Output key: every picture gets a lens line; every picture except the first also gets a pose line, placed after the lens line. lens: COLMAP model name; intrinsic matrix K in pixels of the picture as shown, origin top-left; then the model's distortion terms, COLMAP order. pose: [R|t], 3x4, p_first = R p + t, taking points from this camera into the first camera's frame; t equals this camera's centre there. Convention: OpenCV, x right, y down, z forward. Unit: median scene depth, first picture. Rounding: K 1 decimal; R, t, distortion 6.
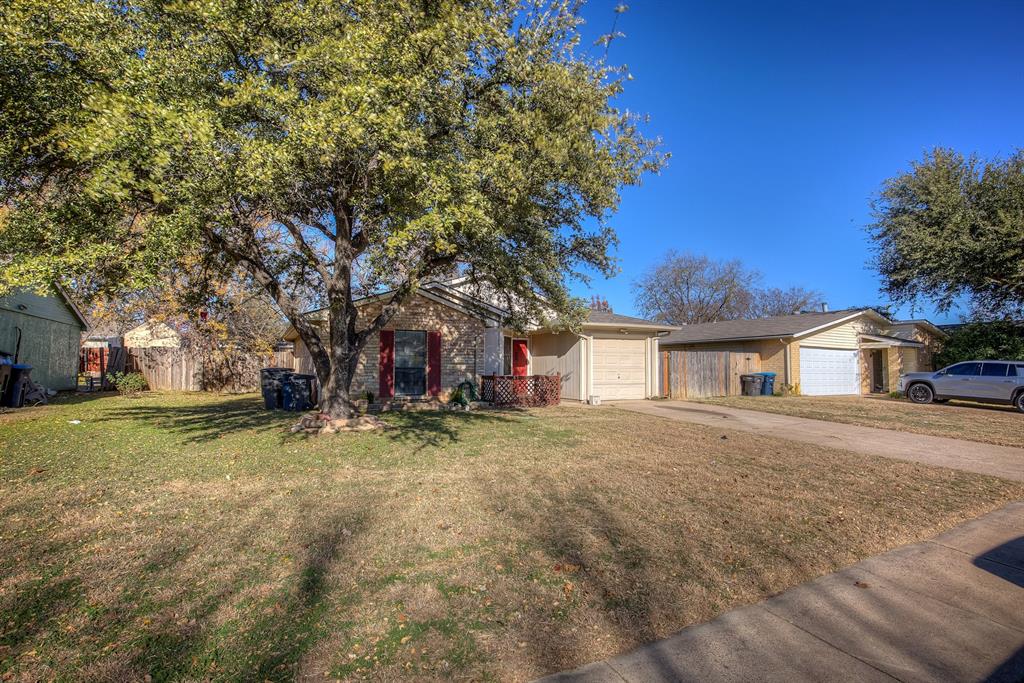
lens RADIAL K [[469.3, 0, 511.5], [0, 469.3, 345.5], [0, 0, 1]] dist [-0.028049, 0.000577]
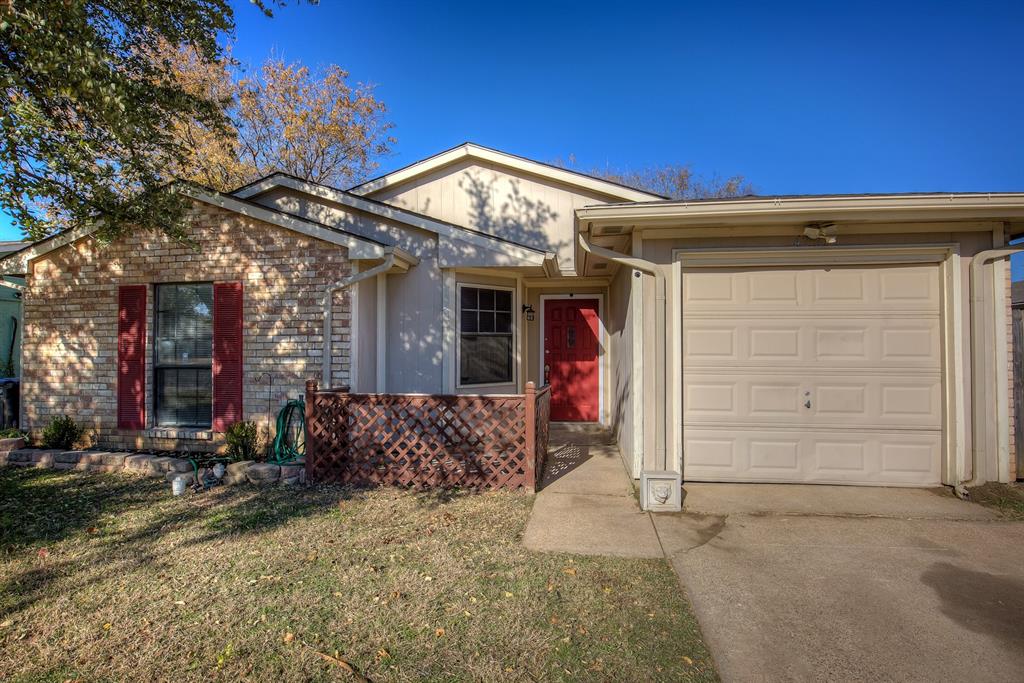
lens RADIAL K [[469.3, 0, 511.5], [0, 469.3, 345.5], [0, 0, 1]] dist [-0.028049, 0.000577]
pose [[0.826369, -0.007834, -0.563074, 0.279259], [0.027161, 0.999294, 0.025957, 0.024295], [0.562473, -0.036744, 0.825999, 0.781021]]
